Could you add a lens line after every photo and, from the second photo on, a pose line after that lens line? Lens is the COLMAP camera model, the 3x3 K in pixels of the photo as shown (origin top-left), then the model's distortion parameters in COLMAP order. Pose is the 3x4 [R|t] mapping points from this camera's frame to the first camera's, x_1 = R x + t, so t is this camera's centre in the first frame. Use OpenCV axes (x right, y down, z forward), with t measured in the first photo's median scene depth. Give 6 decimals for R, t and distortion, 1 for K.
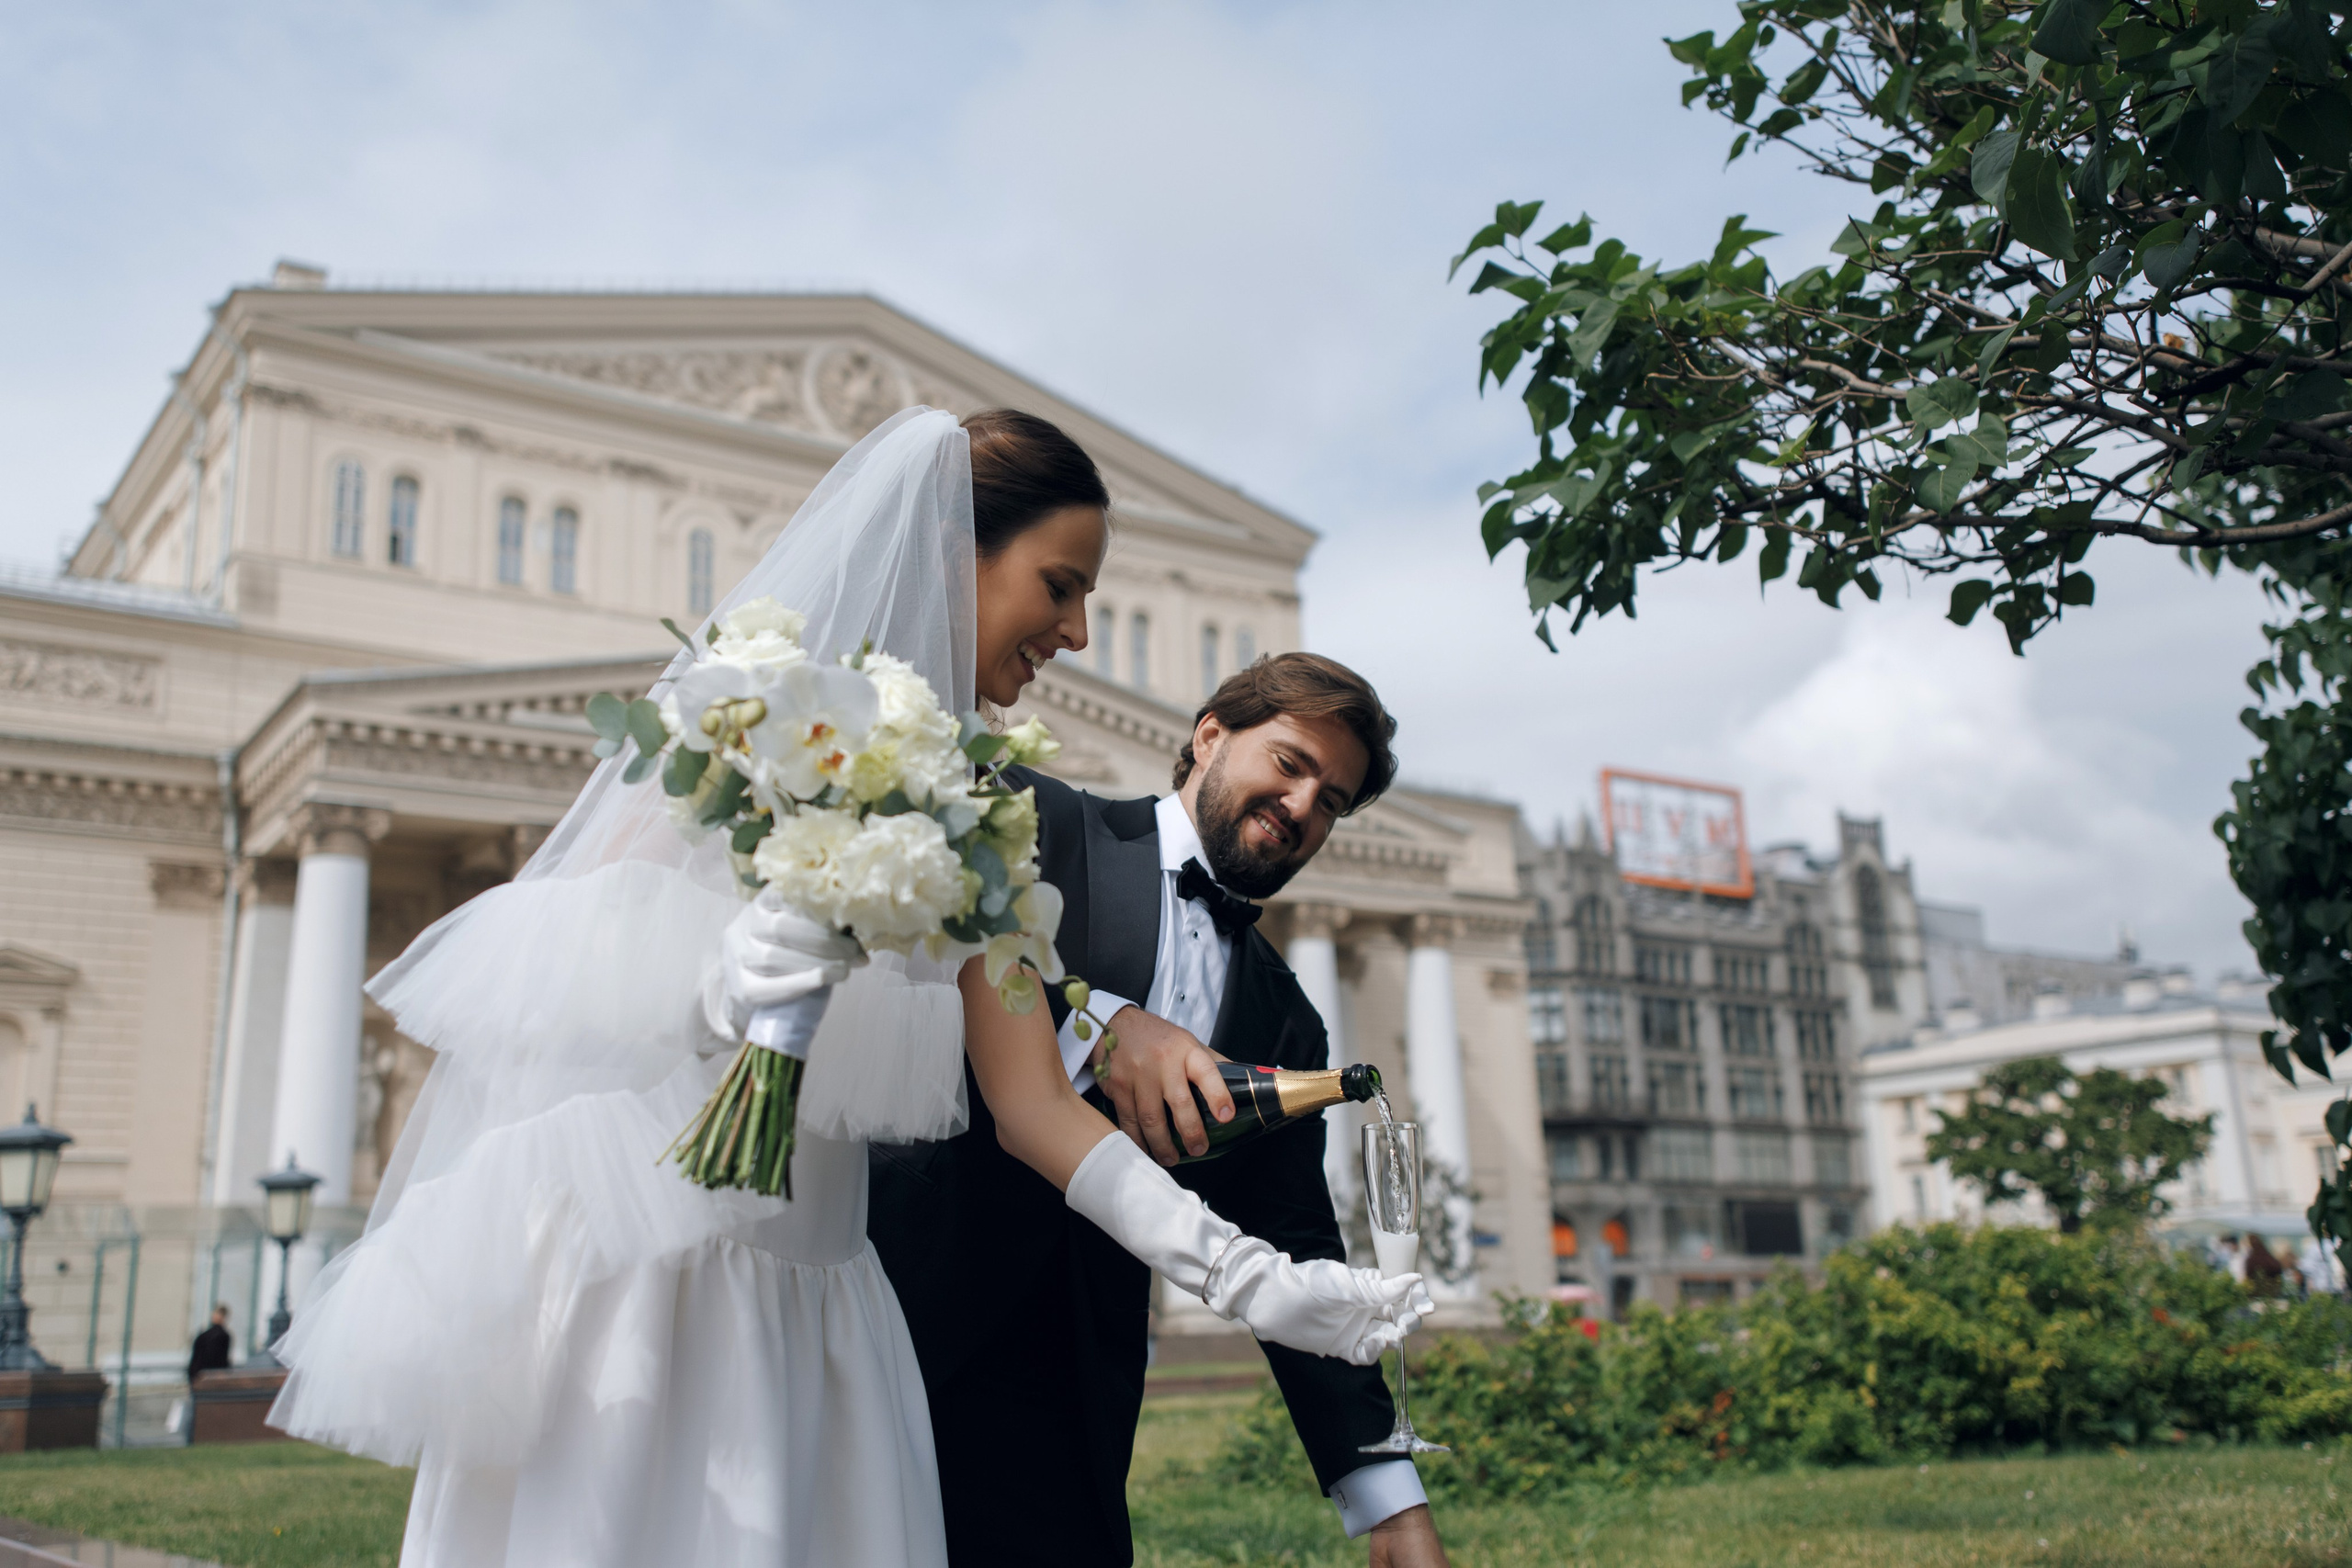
lens RADIAL K [[2146.3, 0, 1166.8], [0, 2146.3, 775.3], [0, 0, 1]] dist [0.124739, 0.000000]
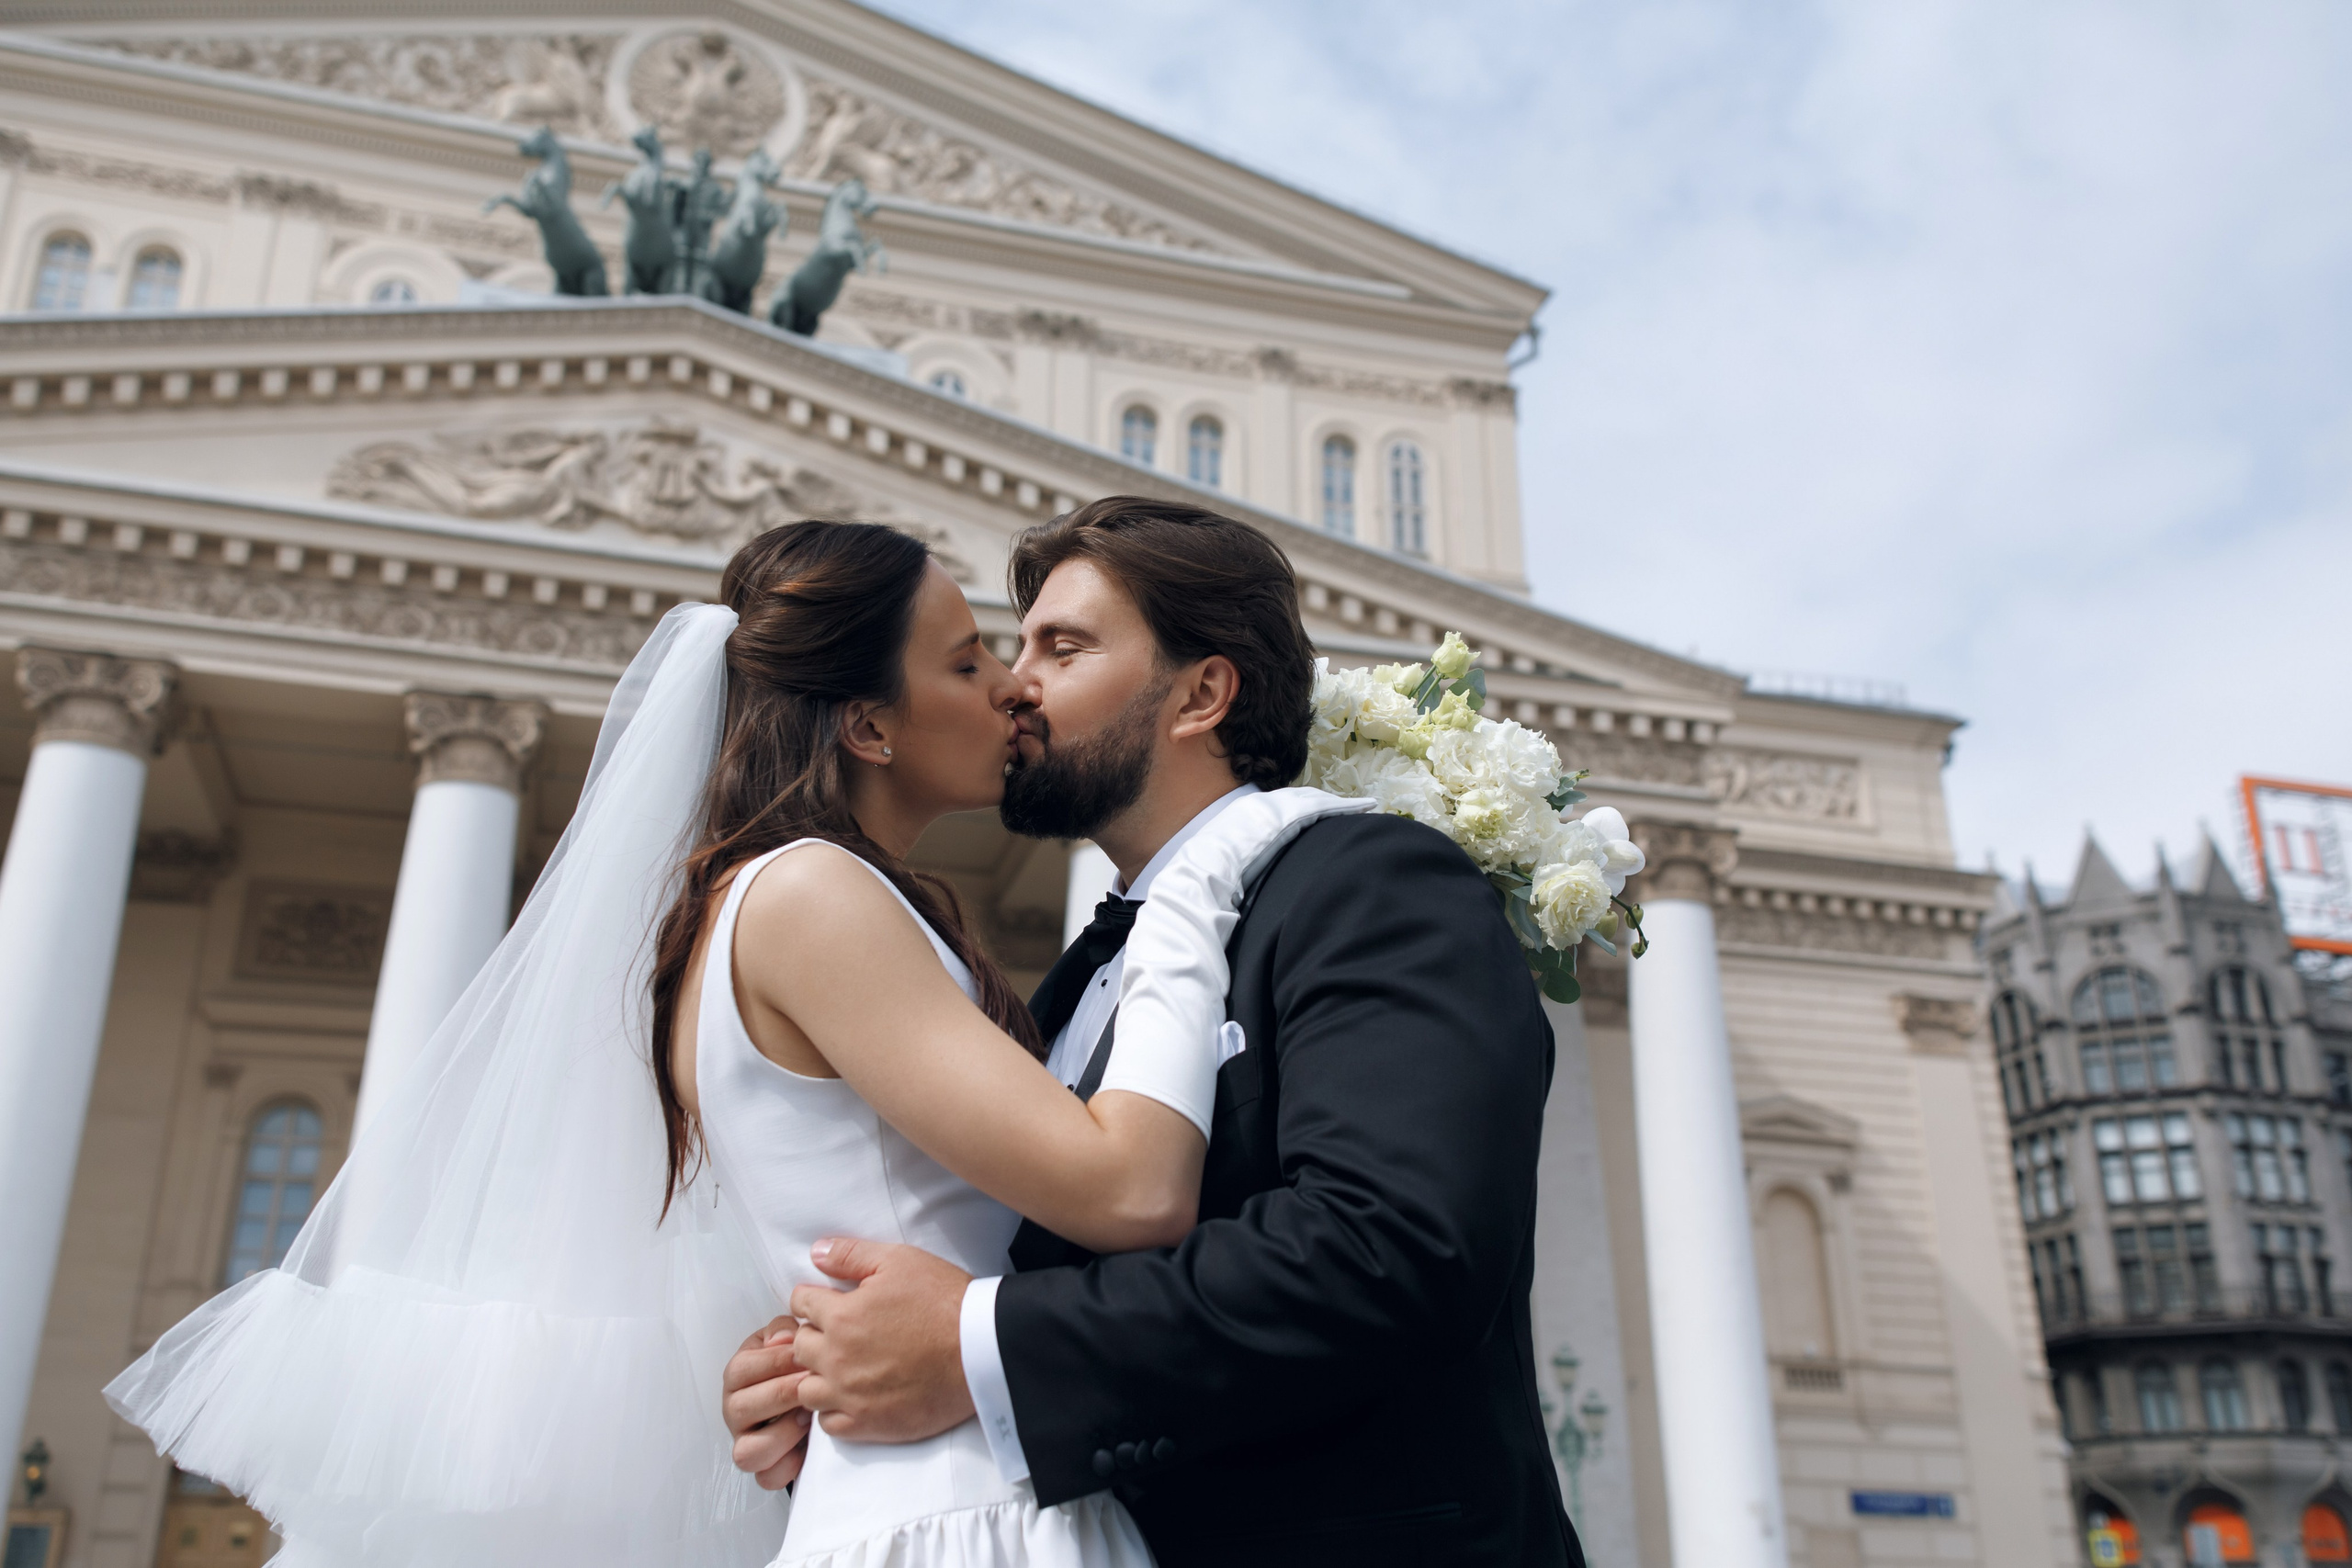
lens RADIAL K [[2146.3, 0, 1169.3], [0, 2146.3, 767.1], [0, 0, 1]] dist [0.124739, 0.000000]
pose [[0.947364, -0.082887, -0.309242, 0.198159], [0.042636, 0.989965, -0.134729, 0.131619], [0.317306, 0.114453, 0.941391, 0.536510]]
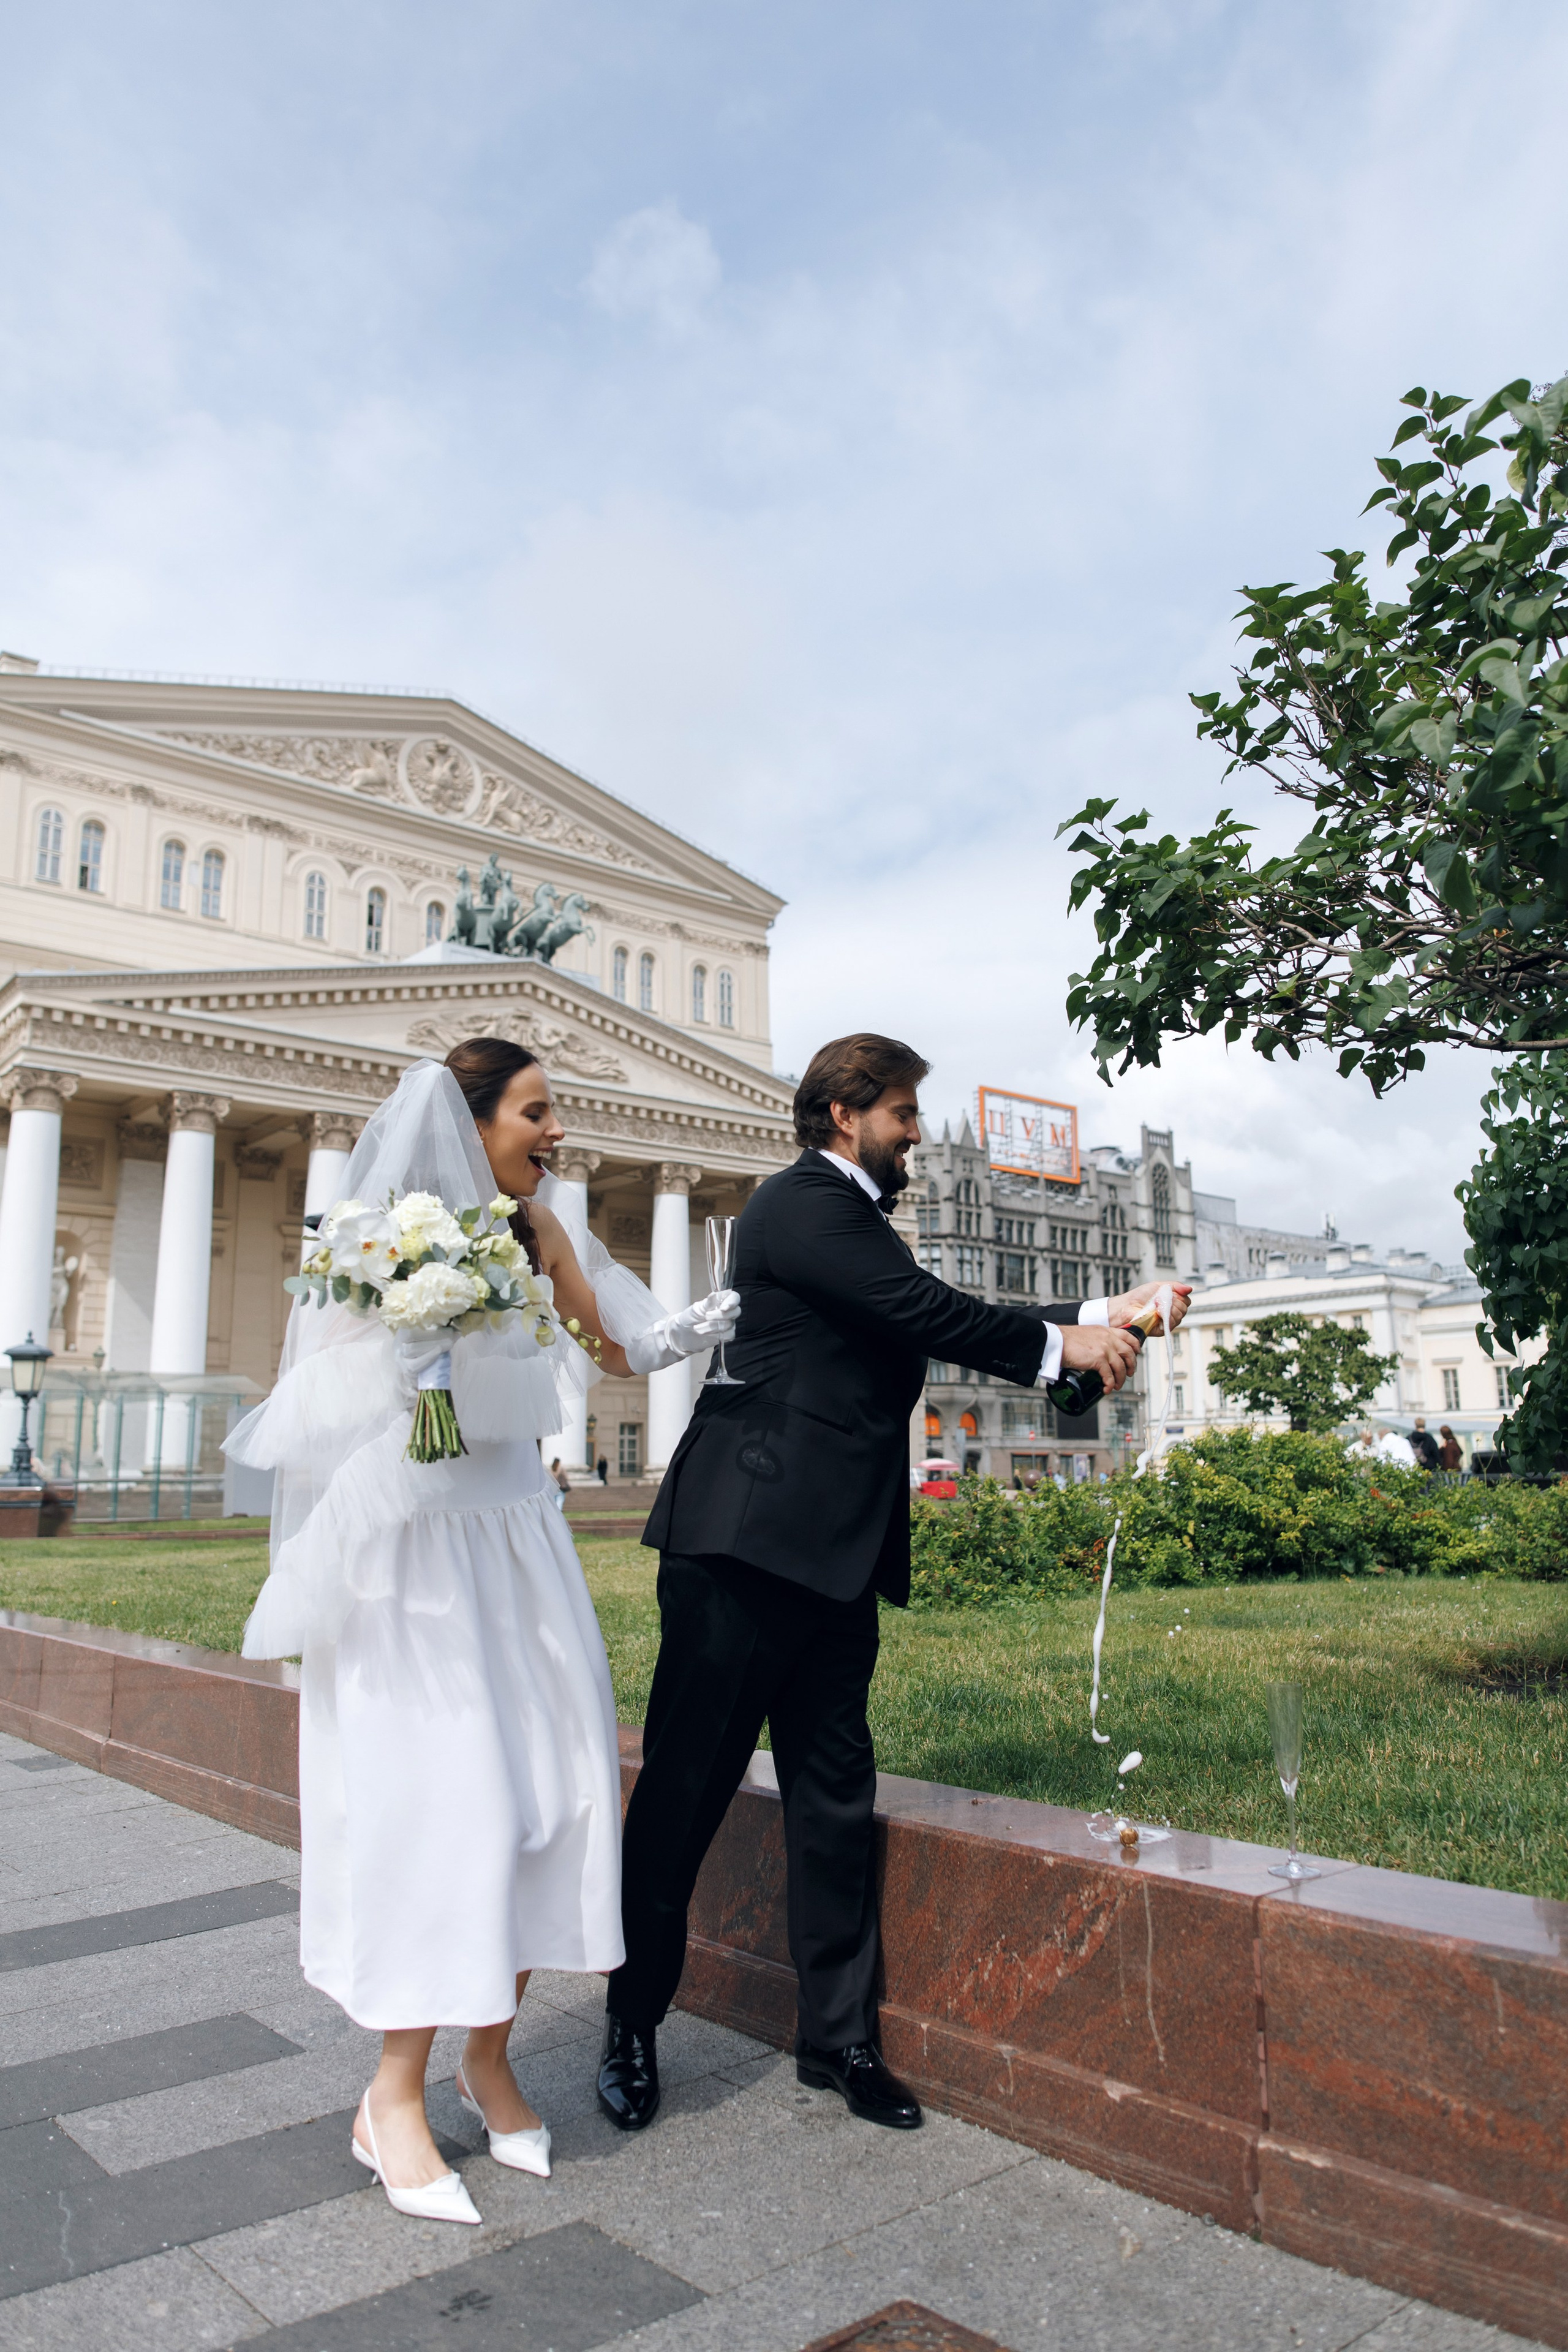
lens RADIAL K [[1603.1, 0, 769.4], [0, 1603.1, 1185.6], [0, 0, 1]] dist [0.025276, -0.052574]
pose [[0.996334, 0.042639, 0.074162, -0.005944], [-0.047549, 0.996702, 0.065752, -0.002036], [-0.071114, -0.069037, 0.995076, -0.006089]]
